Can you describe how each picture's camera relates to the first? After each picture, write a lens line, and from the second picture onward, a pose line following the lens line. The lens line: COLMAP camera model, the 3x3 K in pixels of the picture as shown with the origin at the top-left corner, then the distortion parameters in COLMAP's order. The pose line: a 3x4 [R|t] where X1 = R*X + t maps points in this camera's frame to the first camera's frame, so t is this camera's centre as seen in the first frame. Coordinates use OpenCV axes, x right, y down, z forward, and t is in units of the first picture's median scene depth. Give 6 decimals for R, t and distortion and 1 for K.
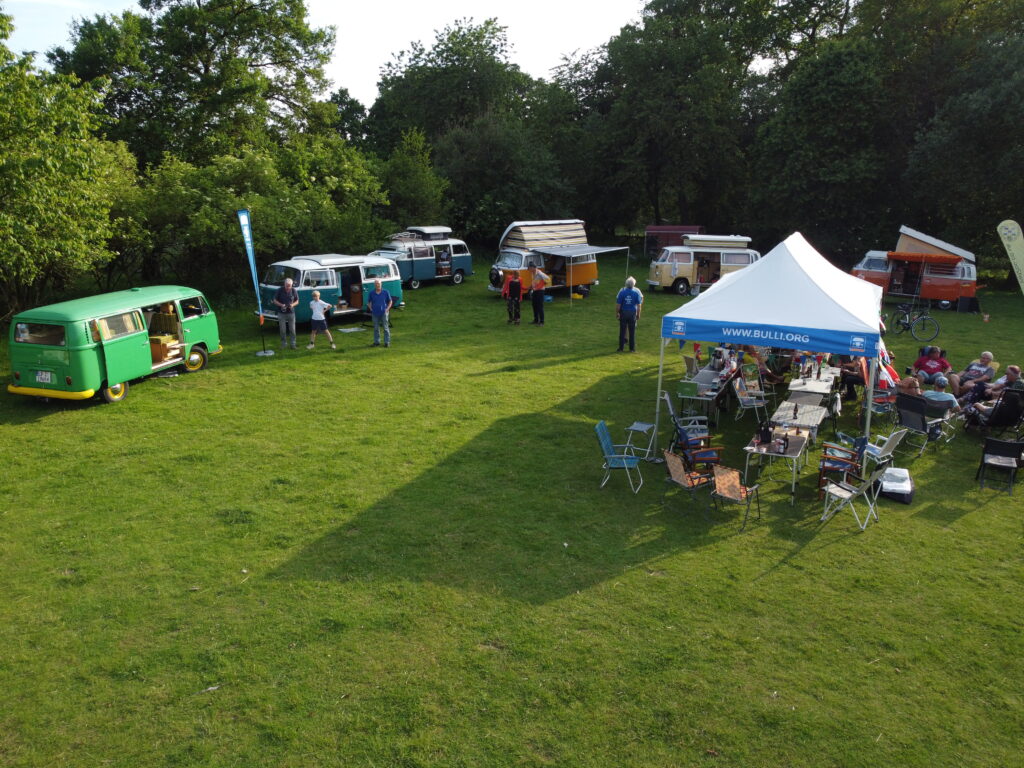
lens RADIAL K [[778.8, 0, 512.0], [0, 778.8, 380.5], [0, 0, 1]] dist [0.005259, -0.006704]
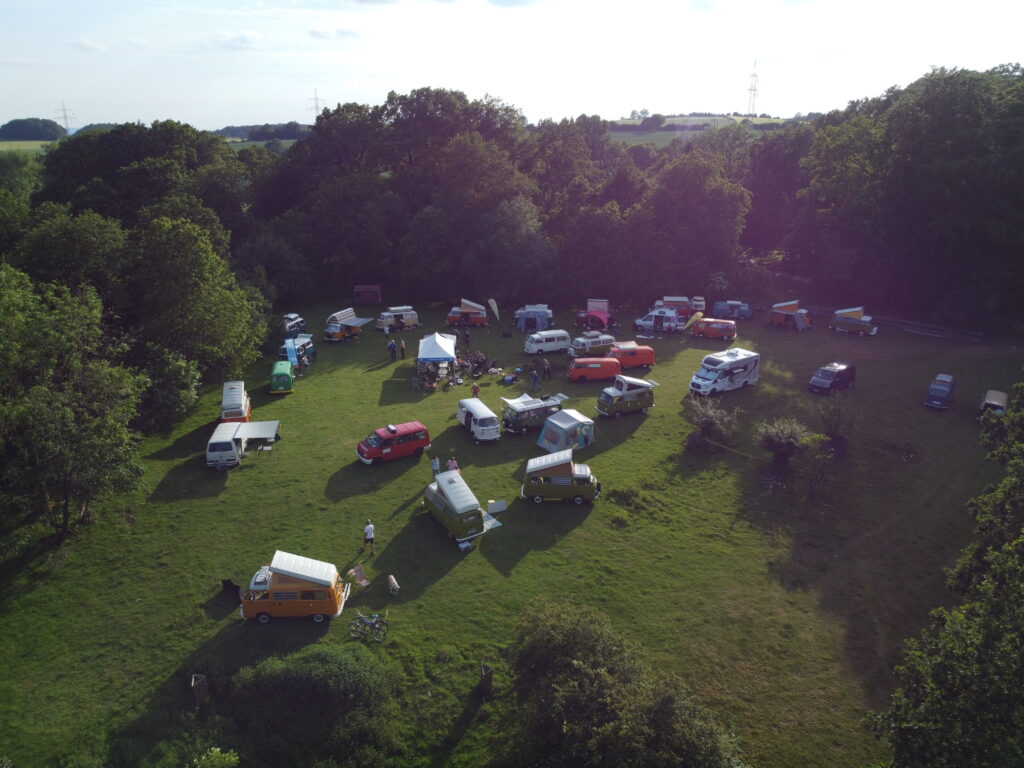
lens RADIAL K [[778.8, 0, 512.0], [0, 778.8, 380.5], [0, 0, 1]] dist [0.005259, -0.006704]
pose [[0.879786, -0.147050, 0.452054, -0.696348], [0.121651, 0.988932, 0.084934, -0.125559], [-0.459541, -0.019731, 0.887938, -1.683705]]
